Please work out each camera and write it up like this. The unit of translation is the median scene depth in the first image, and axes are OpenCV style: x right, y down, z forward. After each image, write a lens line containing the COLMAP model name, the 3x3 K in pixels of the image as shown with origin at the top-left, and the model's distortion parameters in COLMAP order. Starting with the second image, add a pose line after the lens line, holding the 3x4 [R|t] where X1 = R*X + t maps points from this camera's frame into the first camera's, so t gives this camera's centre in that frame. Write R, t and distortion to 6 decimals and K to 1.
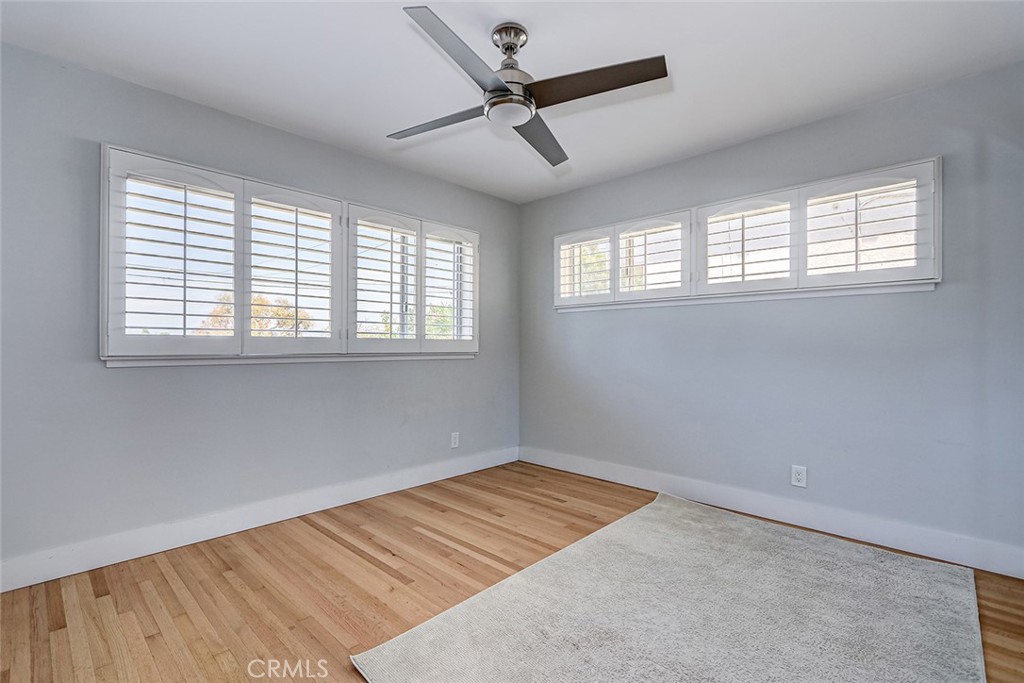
lens RADIAL K [[469.6, 0, 507.5], [0, 469.6, 342.9], [0, 0, 1]] dist [-0.000060, -0.000087]
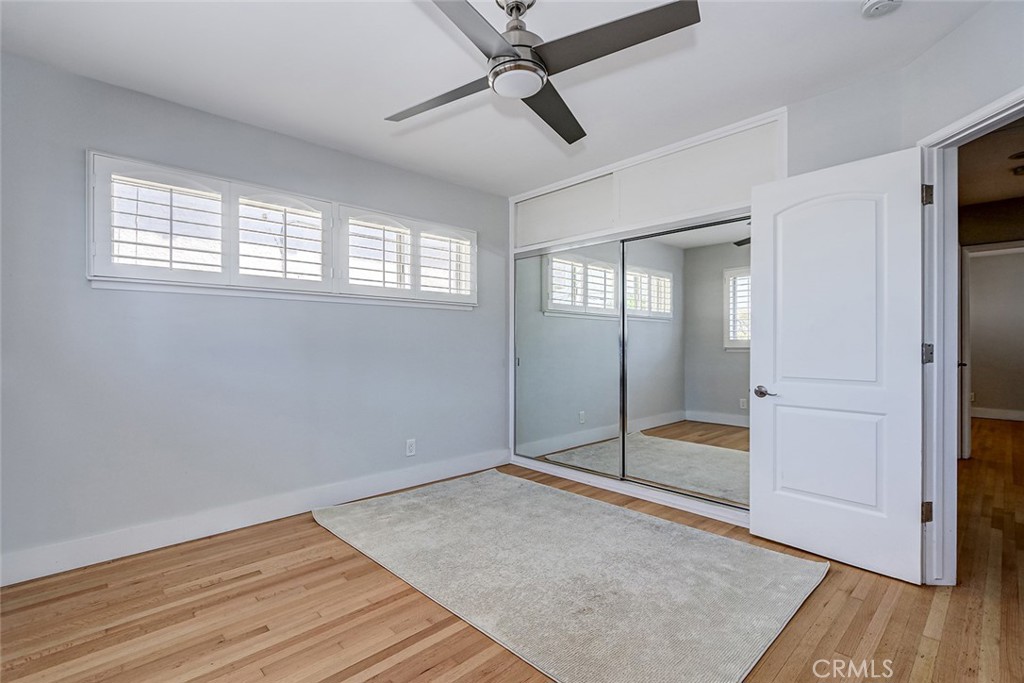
lens RADIAL K [[441.2, 0, 532.1], [0, 441.2, 356.7], [0, 0, 1]] dist [0.000807, 0.000036]
pose [[0.052765, -0.036416, 0.997943, -0.499248], [-0.006857, 0.999298, 0.036828, -0.007672], [-0.998583, -0.008786, 0.052479, 0.564914]]
